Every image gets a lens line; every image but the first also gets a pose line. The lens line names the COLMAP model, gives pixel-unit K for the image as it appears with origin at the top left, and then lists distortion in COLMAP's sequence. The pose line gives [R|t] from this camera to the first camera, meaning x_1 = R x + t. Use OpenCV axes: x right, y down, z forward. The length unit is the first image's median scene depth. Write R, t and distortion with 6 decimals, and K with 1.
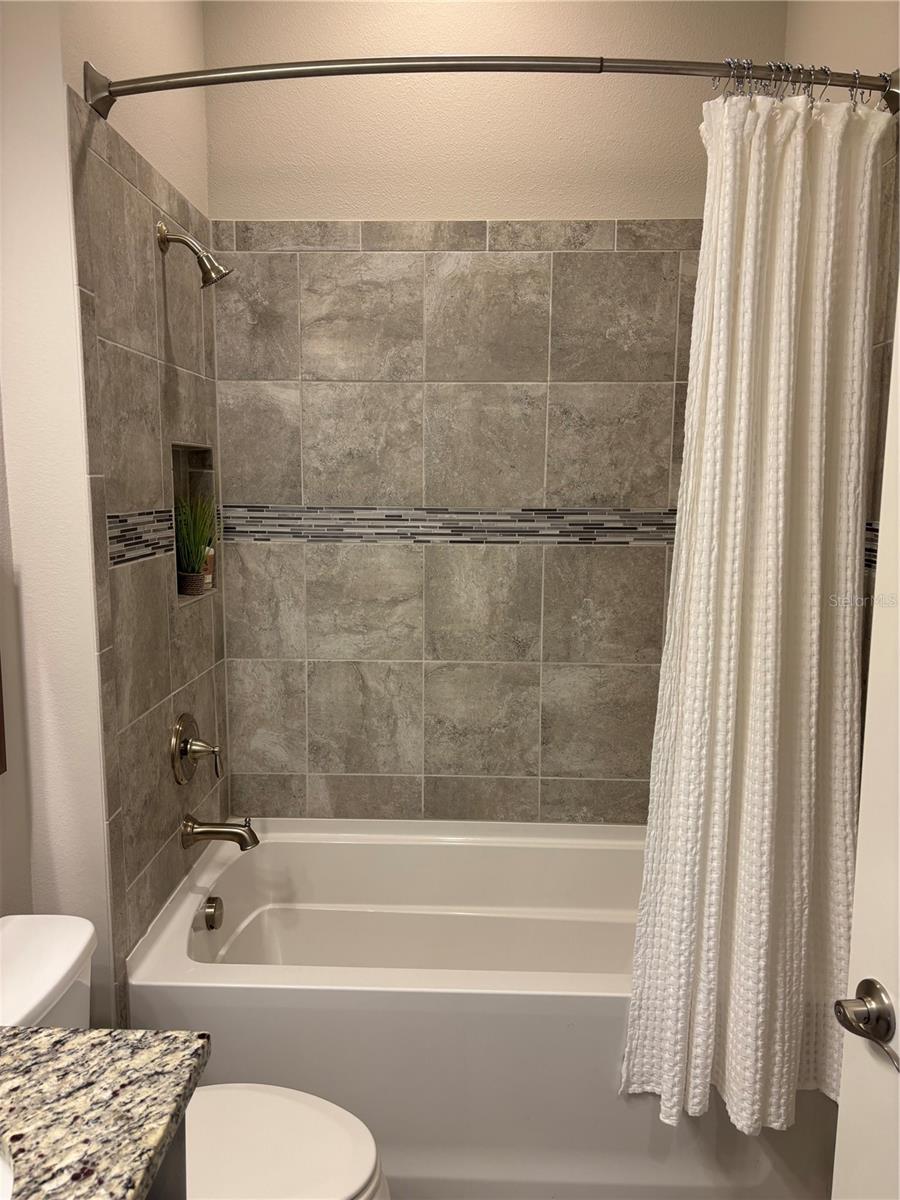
lens RADIAL K [[916.1, 0, 450.9], [0, 916.1, 599.3], [0, 0, 1]] dist [0.045687, -0.054241]
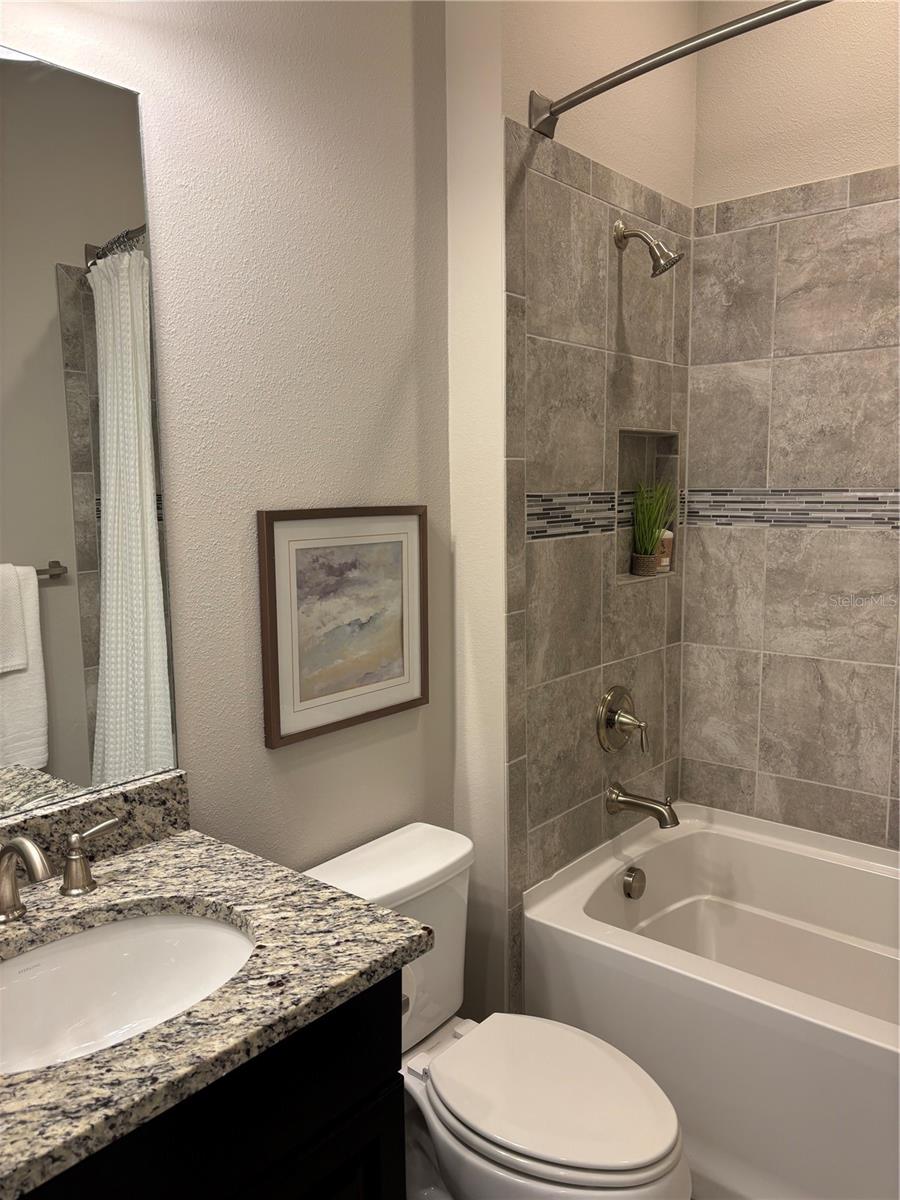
lens RADIAL K [[916.1, 0, 426.1], [0, 916.1, 595.8], [0, 0, 1]] dist [0.045687, -0.054241]
pose [[0.778071, 0.062151, -0.625094, 0.185921], [-0.066059, 0.997671, 0.016970, 0.017451], [0.624693, 0.028089, 0.780365, 0.040791]]
